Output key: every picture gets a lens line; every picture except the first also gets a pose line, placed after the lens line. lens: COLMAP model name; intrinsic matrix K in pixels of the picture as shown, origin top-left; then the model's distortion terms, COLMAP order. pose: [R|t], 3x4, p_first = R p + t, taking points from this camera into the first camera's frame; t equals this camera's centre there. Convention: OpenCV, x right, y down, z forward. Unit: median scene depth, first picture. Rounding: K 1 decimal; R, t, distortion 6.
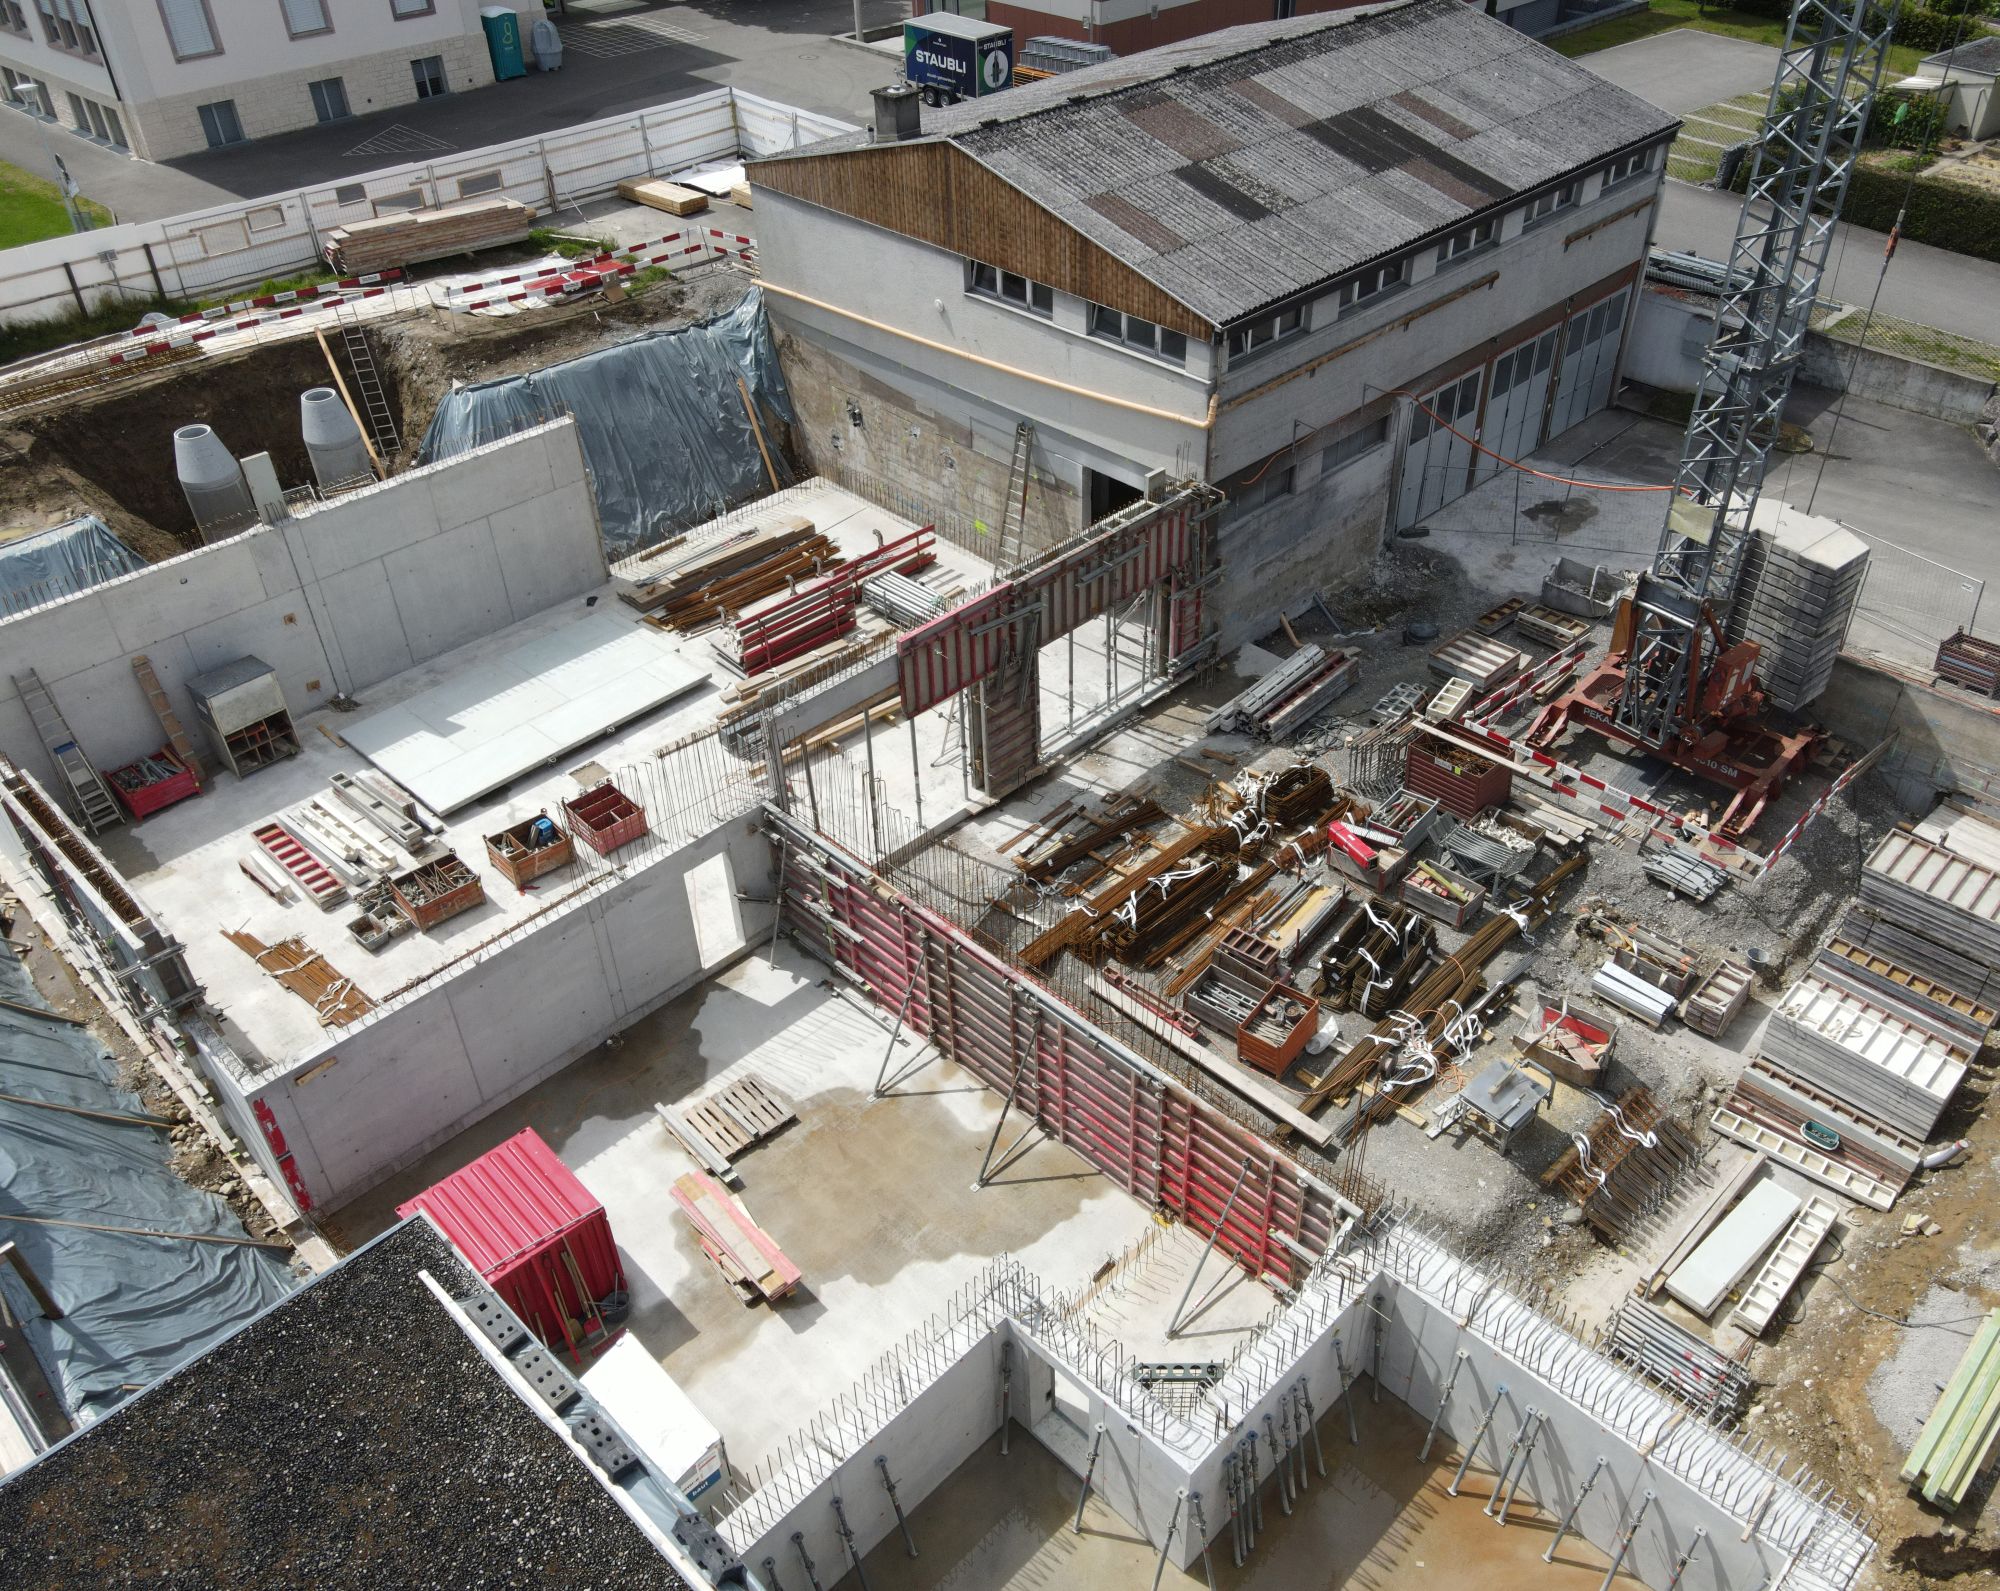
lens RADIAL K [[1595.9, 0, 1072.2], [0, 1595.9, 772.2], [0, 0, 1]] dist [0.000370, 0.029325]
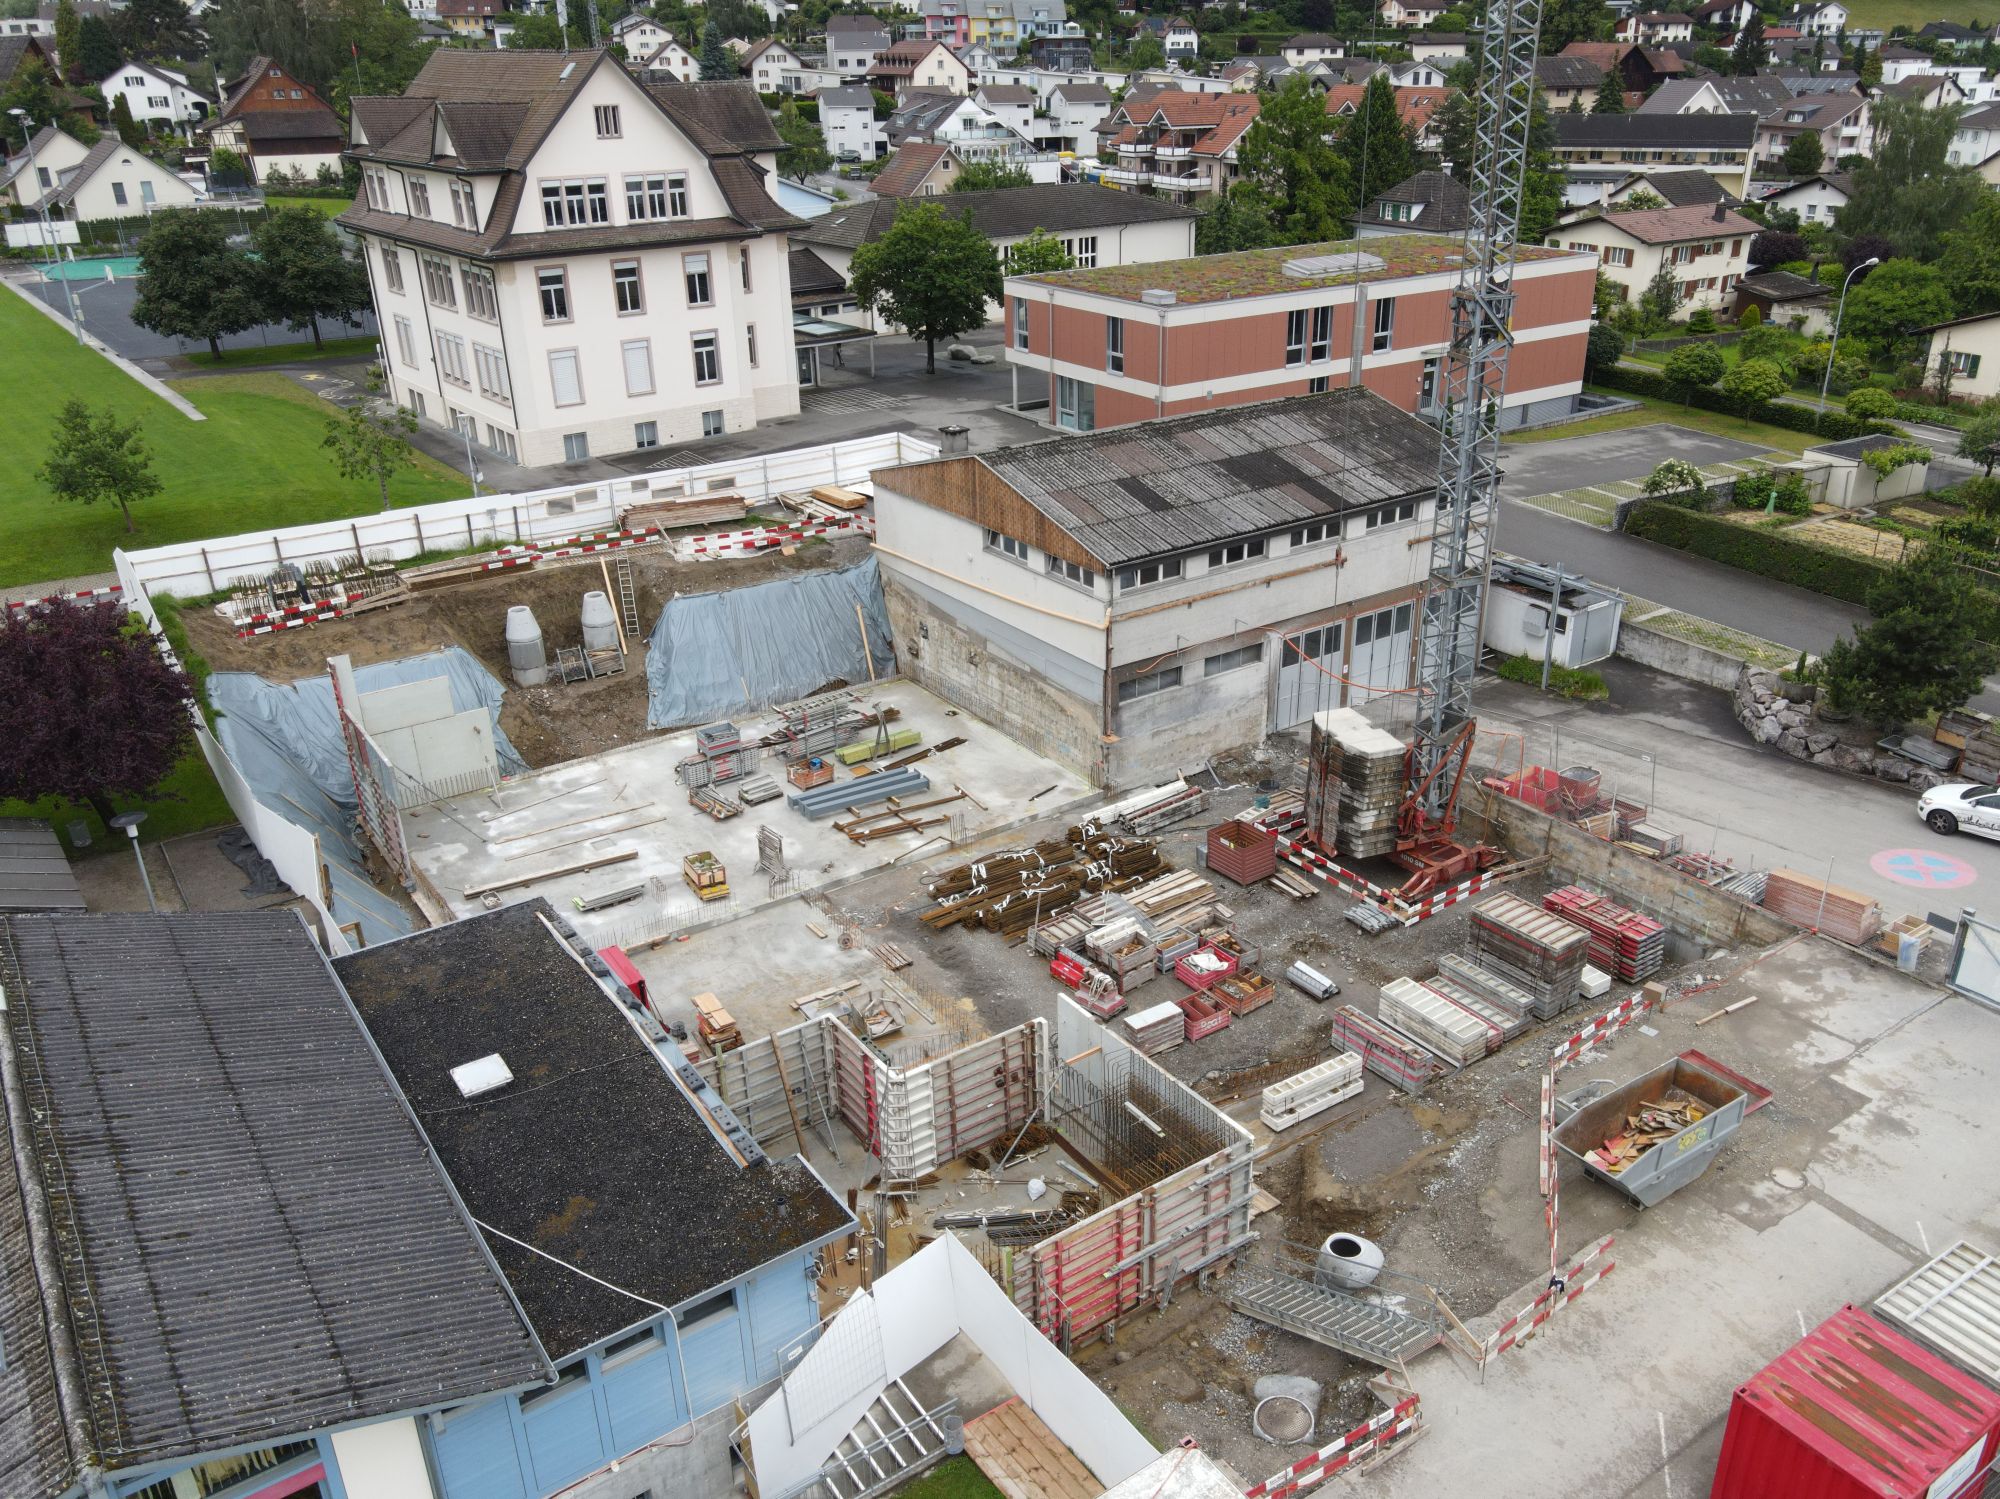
lens RADIAL K [[1549.1, 0, 1033.9], [0, 1549.1, 761.1], [0, 0, 1]] dist [-0.000784, 0.031376]
pose [[0.981126, 0.070066, -0.180228, 0.276541], [-0.107321, 0.972624, -0.206118, 0.217029], [0.160853, 0.221570, 0.961786, -0.424747]]
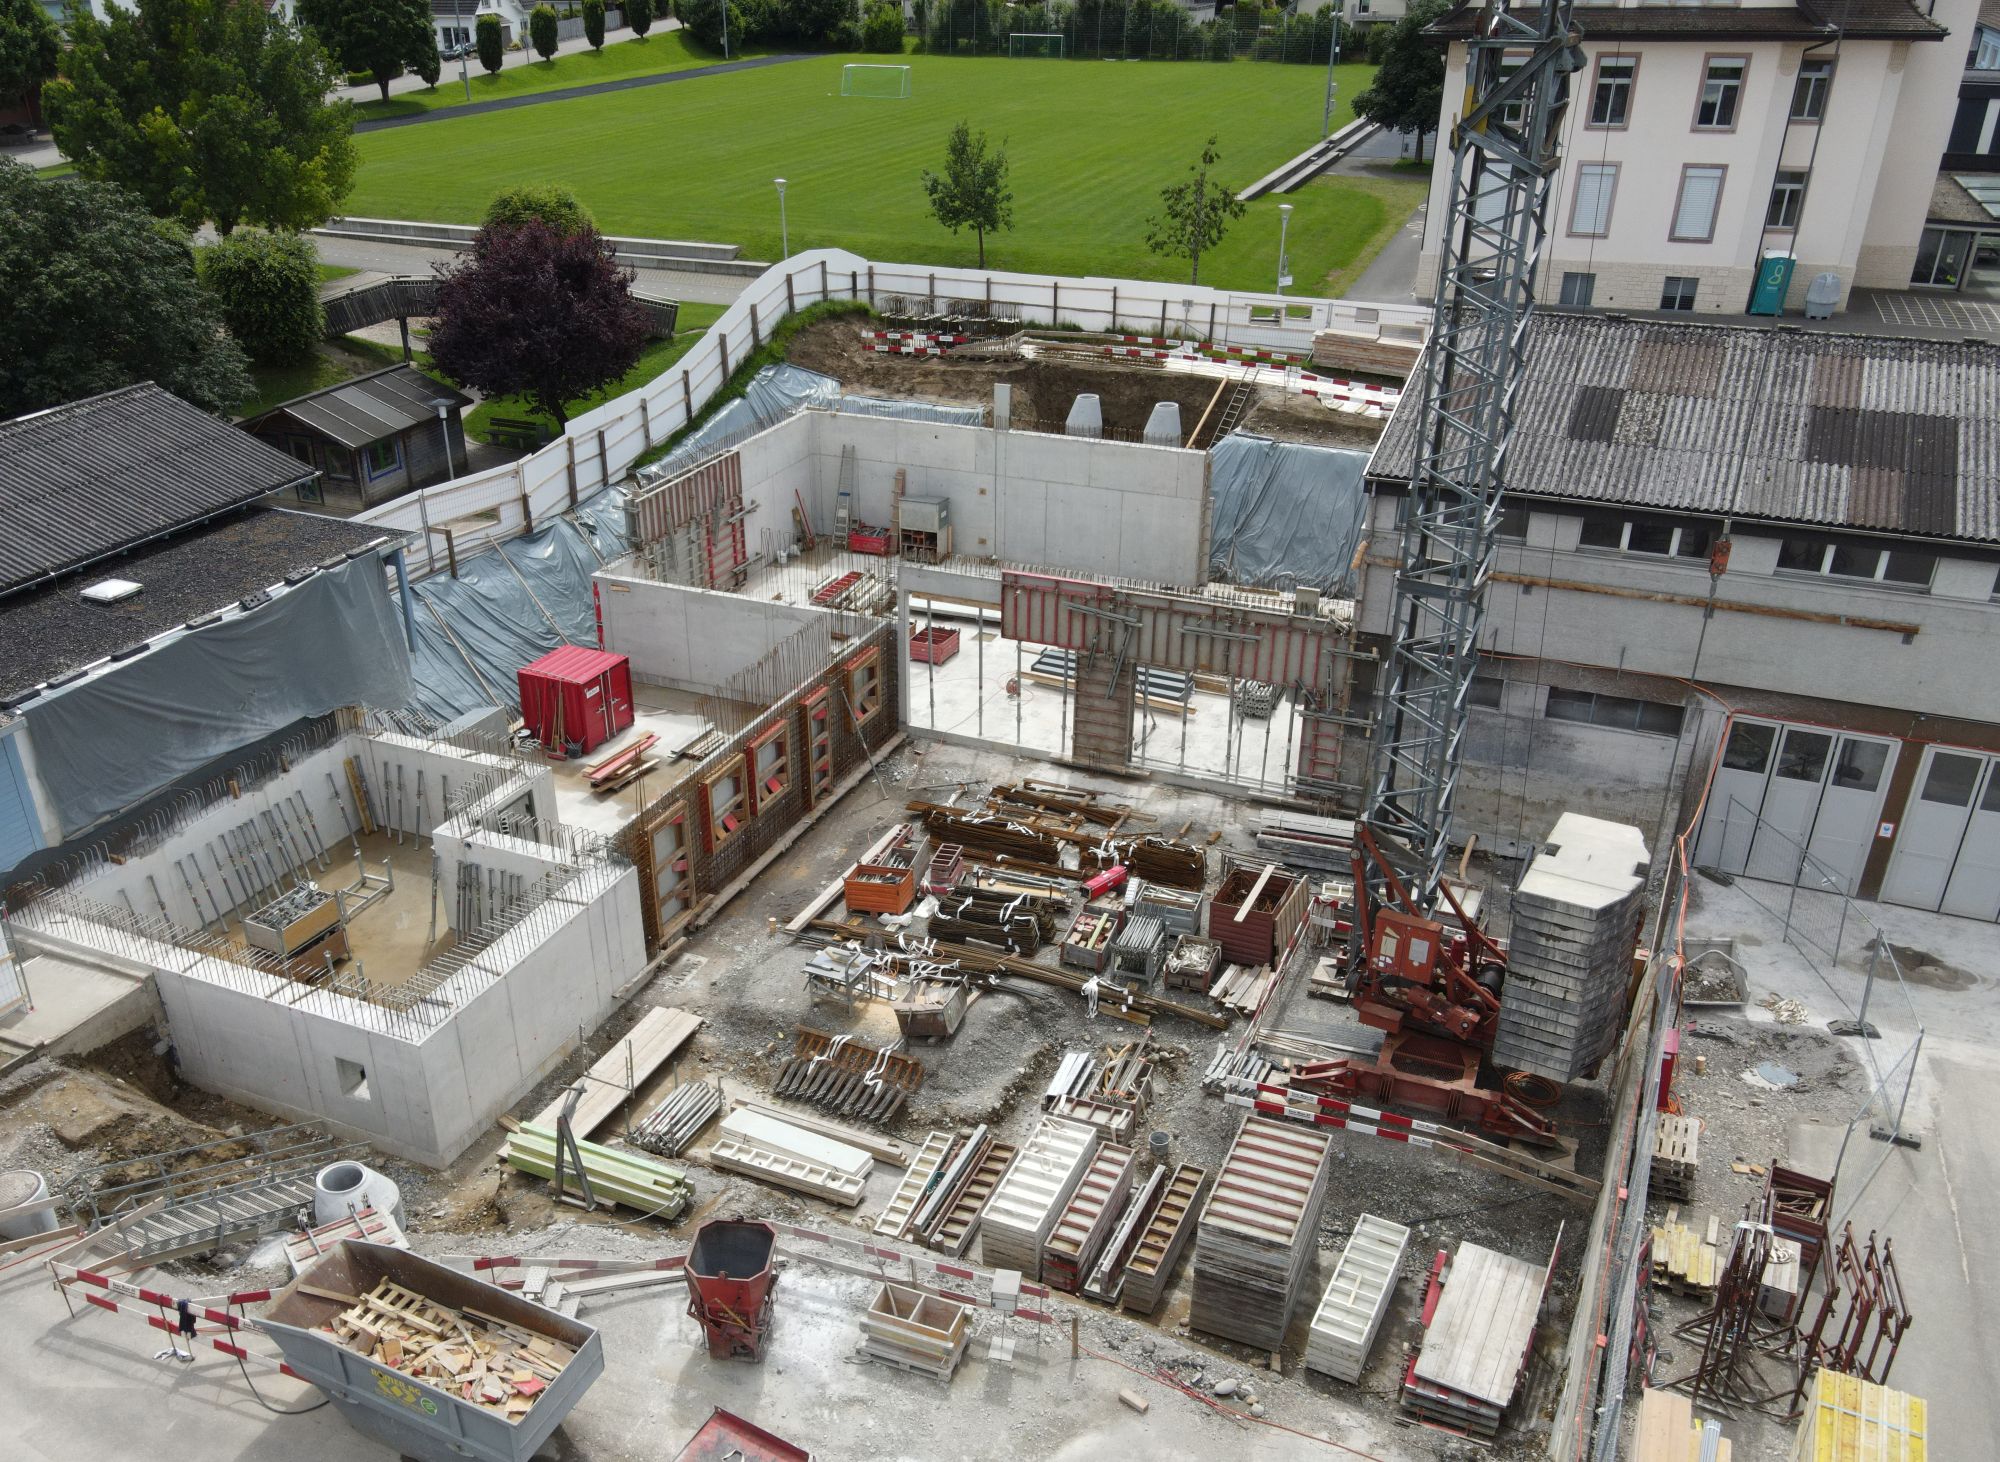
lens RADIAL K [[1643.8, 0, 921.3], [0, 1643.8, 847.2], [0, 0, 1]] dist [0.010604, 0.008458]
pose [[0.319458, 0.460981, -0.827915, 0.921264], [-0.565700, 0.793703, 0.223652, -0.136660], [0.760218, 0.396904, 0.514331, 0.250655]]
